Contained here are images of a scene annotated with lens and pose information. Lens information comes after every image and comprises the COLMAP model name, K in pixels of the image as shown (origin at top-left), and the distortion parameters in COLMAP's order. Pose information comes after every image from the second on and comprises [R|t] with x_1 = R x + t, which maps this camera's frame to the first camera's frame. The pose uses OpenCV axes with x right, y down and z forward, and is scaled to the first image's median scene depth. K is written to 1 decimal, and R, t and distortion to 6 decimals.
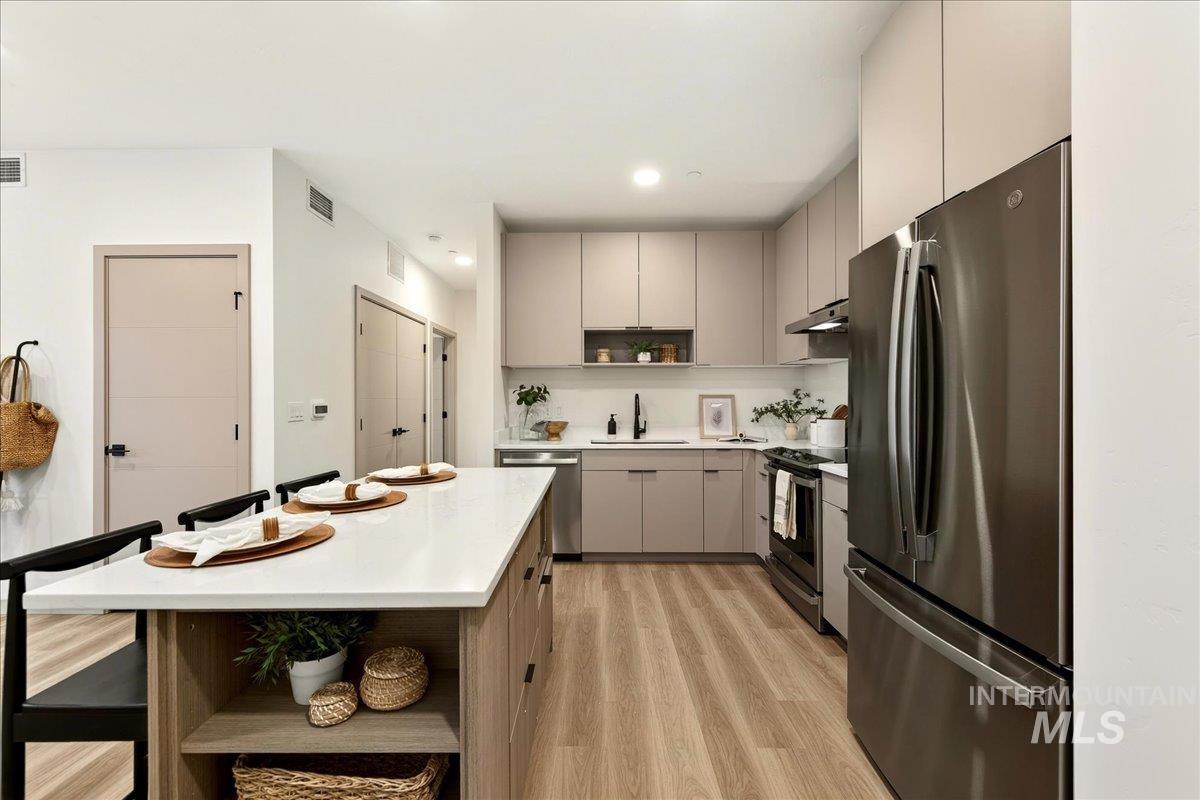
lens RADIAL K [[511.8, 0, 586.5], [0, 511.8, 398.2], [0, 0, 1]] dist [0.008579, -0.000999]
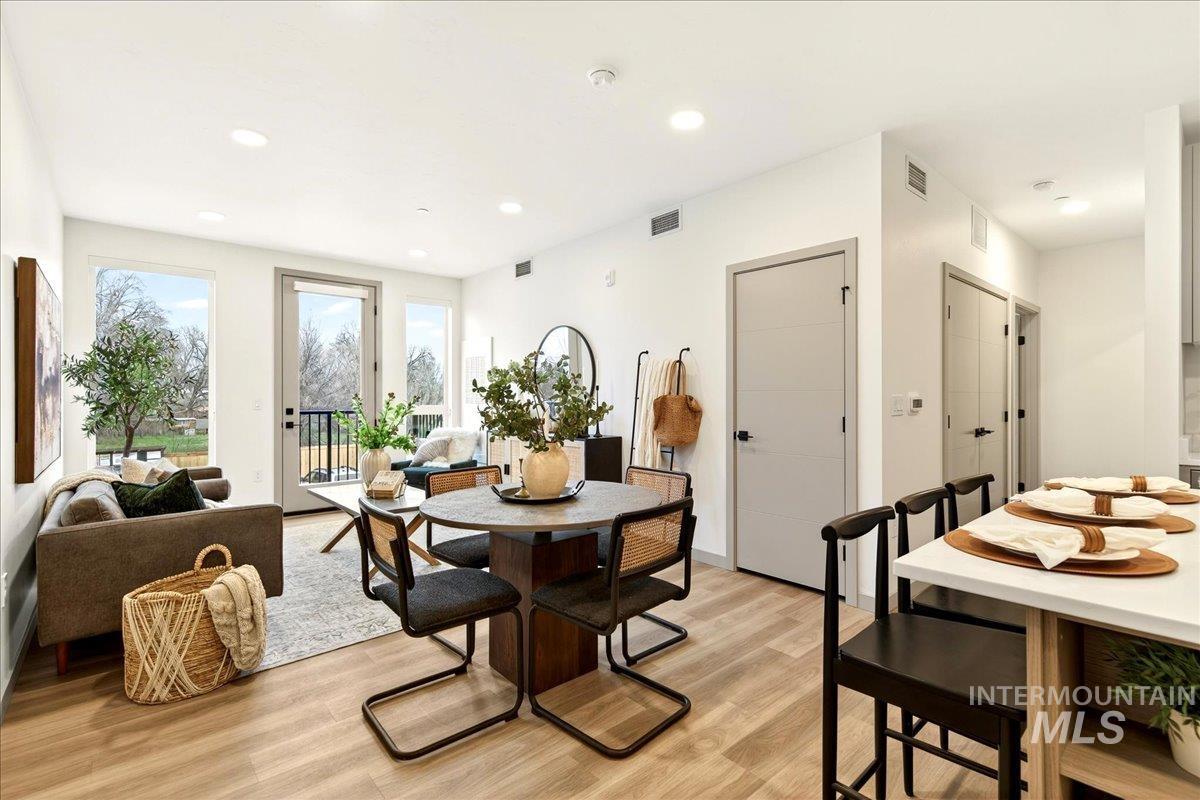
lens RADIAL K [[546.0, 0, 604.3], [0, 546.0, 396.6], [0, 0, 1]] dist [0.009083, -0.002379]
pose [[0.677413, 0.001805, -0.735601, -0.170909], [0.000771, 0.999995, 0.003164, 0.005663], [0.735603, -0.002711, 0.677408, -0.067150]]
